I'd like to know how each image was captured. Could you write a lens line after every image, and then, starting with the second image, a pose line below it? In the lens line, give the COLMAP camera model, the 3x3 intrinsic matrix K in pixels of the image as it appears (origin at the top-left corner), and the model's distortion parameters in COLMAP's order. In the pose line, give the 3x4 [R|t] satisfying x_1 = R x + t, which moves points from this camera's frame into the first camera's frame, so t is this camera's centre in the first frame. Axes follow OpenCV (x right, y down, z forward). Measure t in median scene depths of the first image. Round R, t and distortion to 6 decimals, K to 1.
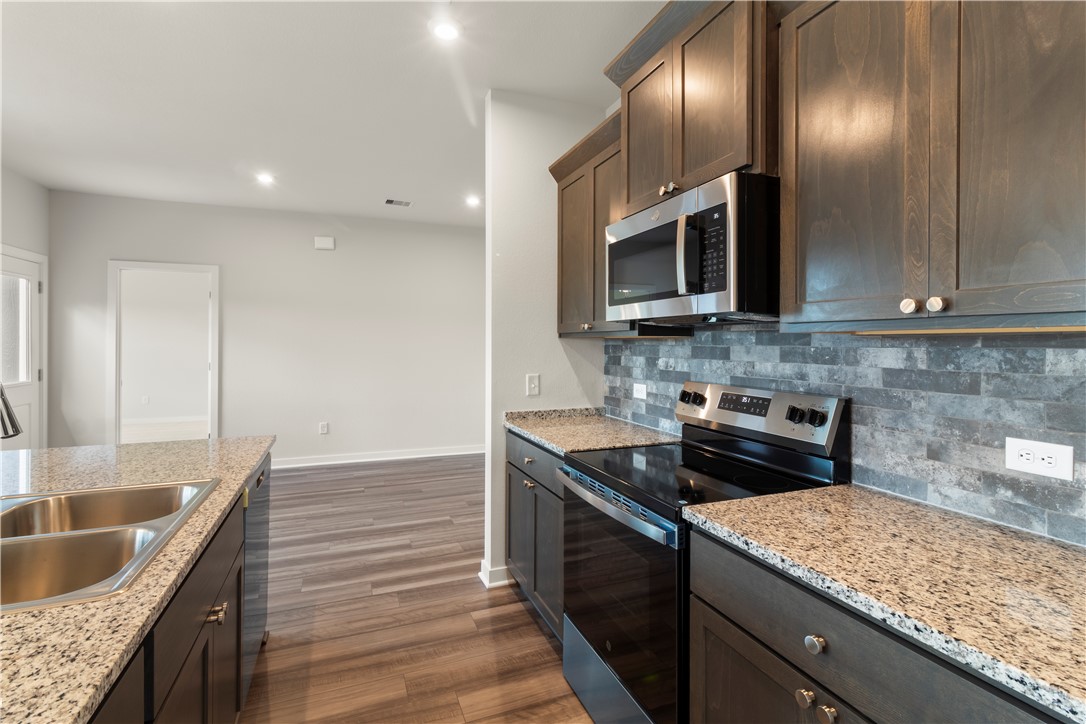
lens RADIAL K [[508.3, 0, 546.9], [0, 508.3, 343.4], [0, 0, 1]] dist [0.004491, 0.000248]
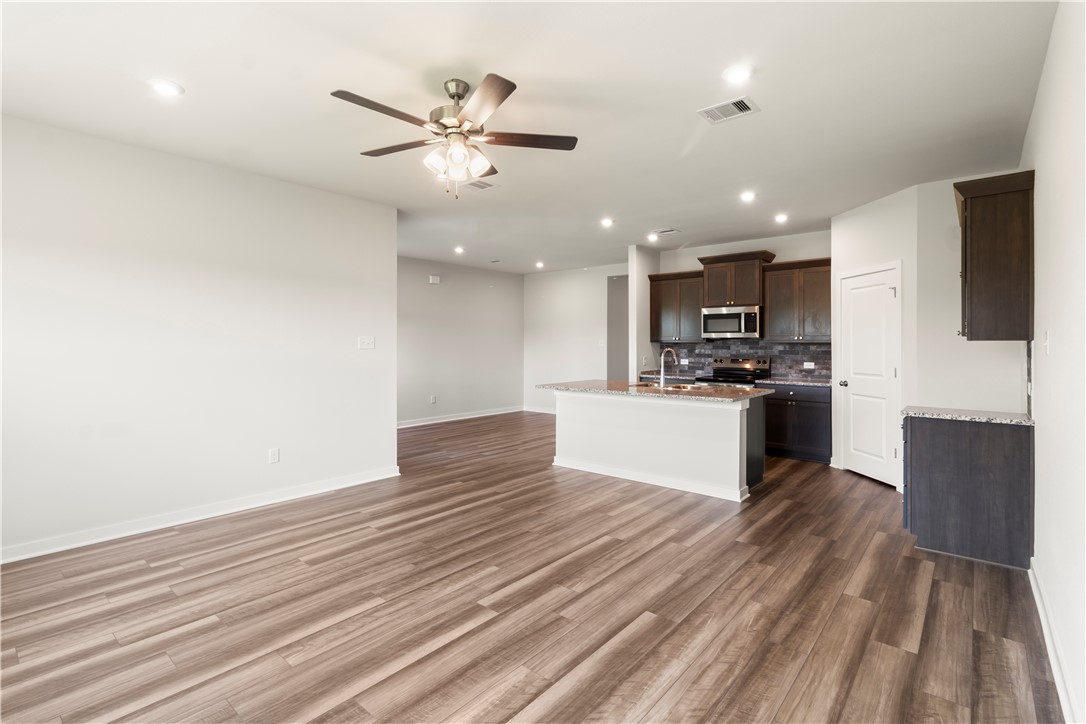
lens RADIAL K [[508.3, 0, 547.1], [0, 508.3, 341.6], [0, 0, 1]] dist [0.004491, 0.000248]
pose [[0.883369, 0.000625, 0.468679, -2.023230], [0.001014, 0.999994, -0.003245, -0.008290], [-0.468678, 0.003342, 0.883363, -1.244257]]
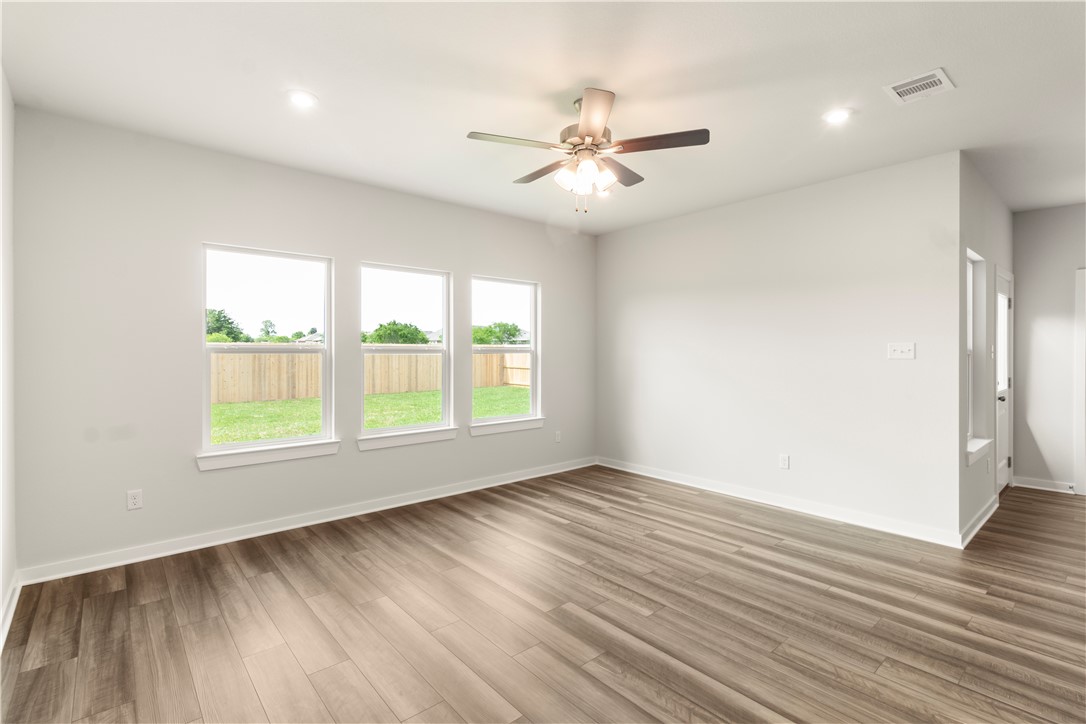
lens RADIAL K [[508.3, 0, 547.1], [0, 508.3, 354.5], [0, 0, 1]] dist [0.004491, 0.000248]
pose [[0.332037, 0.002802, -0.943262, -0.560825], [0.000733, 0.999995, 0.003229, -0.004978], [0.943266, -0.001764, 0.332033, -0.610899]]
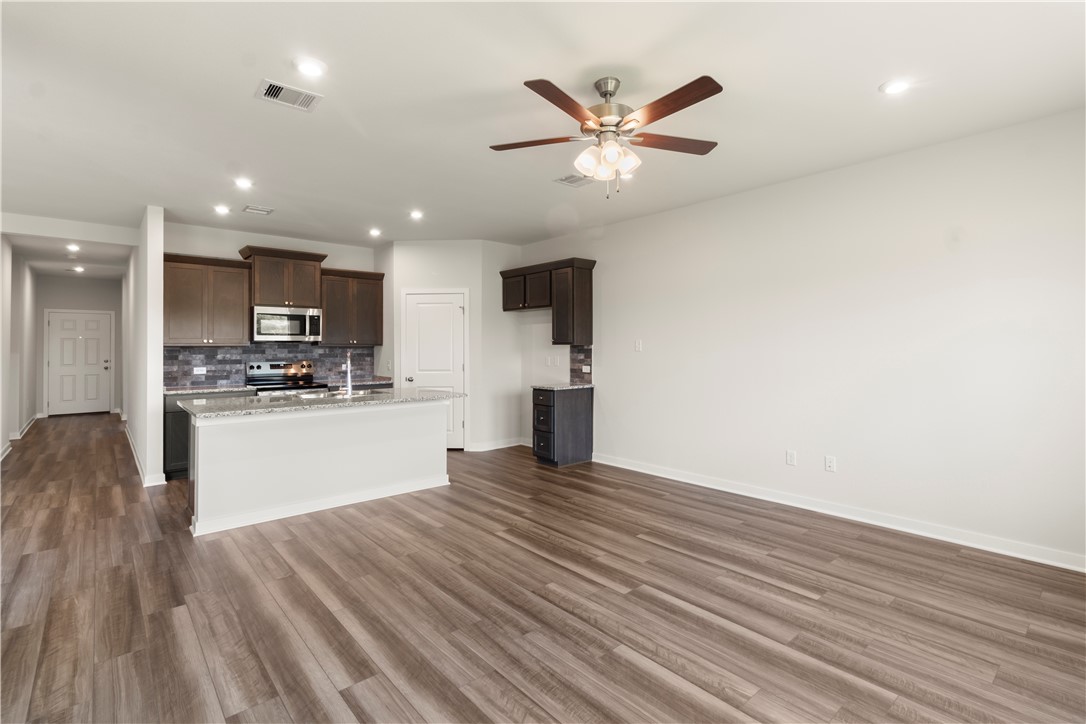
lens RADIAL K [[508.3, 0, 546.3], [0, 508.3, 341.6], [0, 0, 1]] dist [0.004491, 0.000248]
pose [[-0.331788, 0.009005, 0.943311, -2.683979], [0.002202, 0.999959, -0.008772, -0.008053], [-0.943351, -0.000833, -0.331794, 0.378971]]
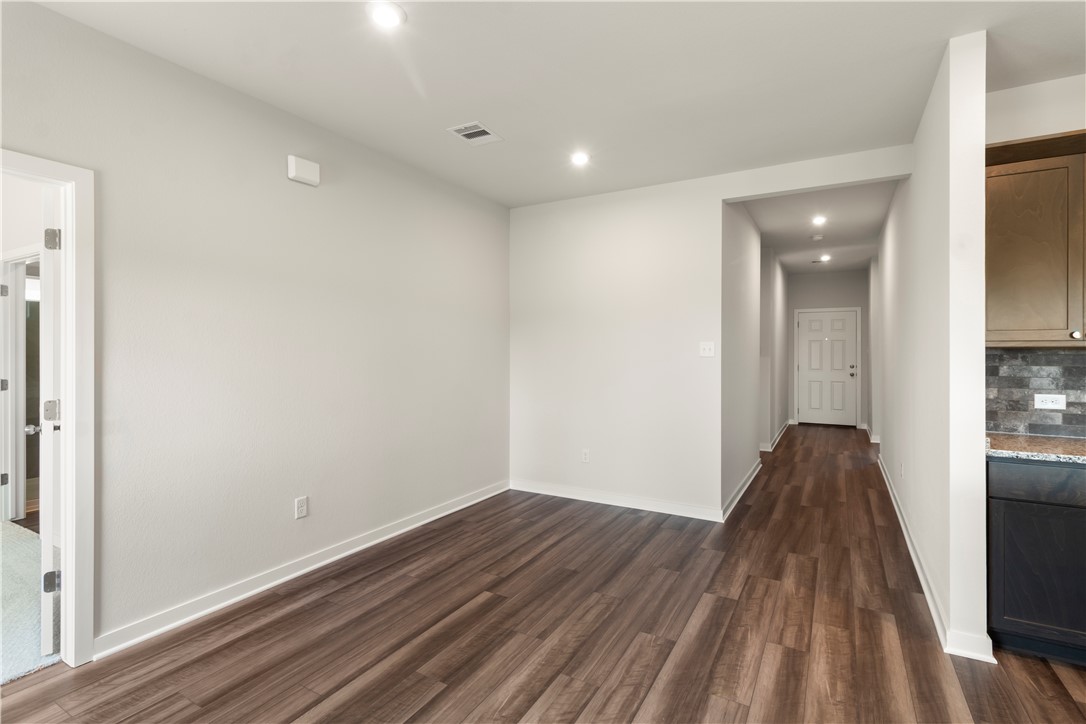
lens RADIAL K [[508.3, 0, 548.2], [0, 508.3, 352.9], [0, 0, 1]] dist [0.004491, 0.000248]
pose [[0.784389, -0.004085, 0.620256, -1.346840], [0.001982, 0.999990, 0.004080, -0.006069], [-0.620266, -0.001971, 0.784389, 0.949264]]
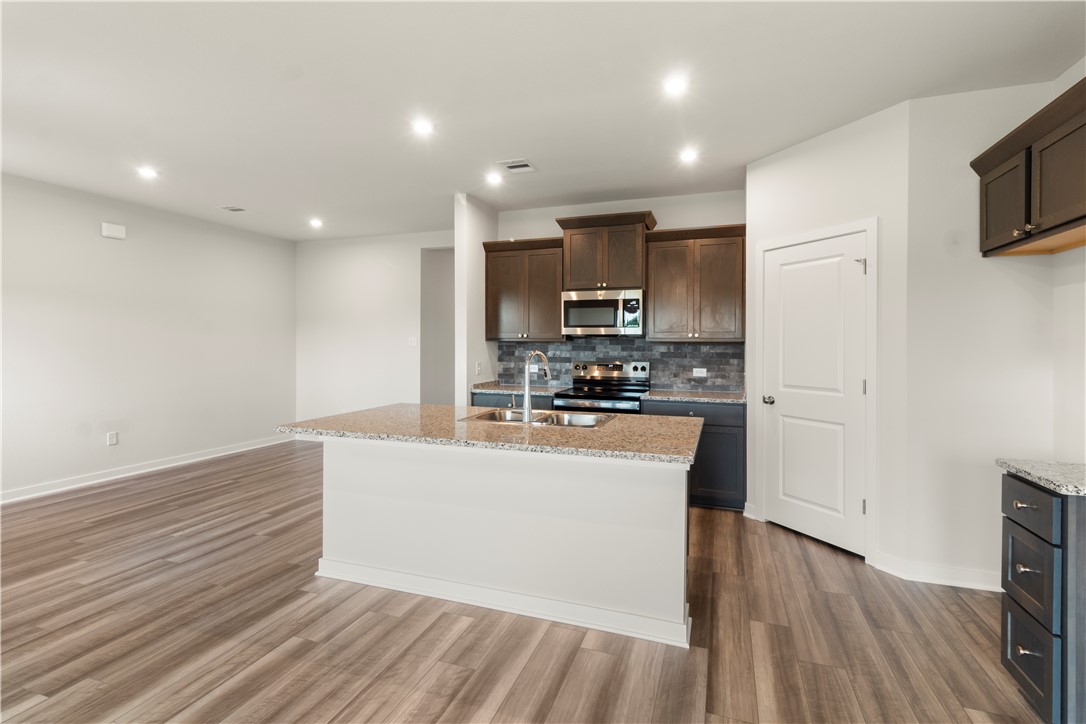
lens RADIAL K [[508.3, 0, 543.9], [0, 508.3, 344.7], [0, 0, 1]] dist [0.004491, 0.000248]
pose [[0.661239, -0.001181, 0.750175, -1.437306], [-0.001733, 0.999994, 0.003103, -0.004191], [-0.750173, -0.003352, 0.661233, -0.372605]]
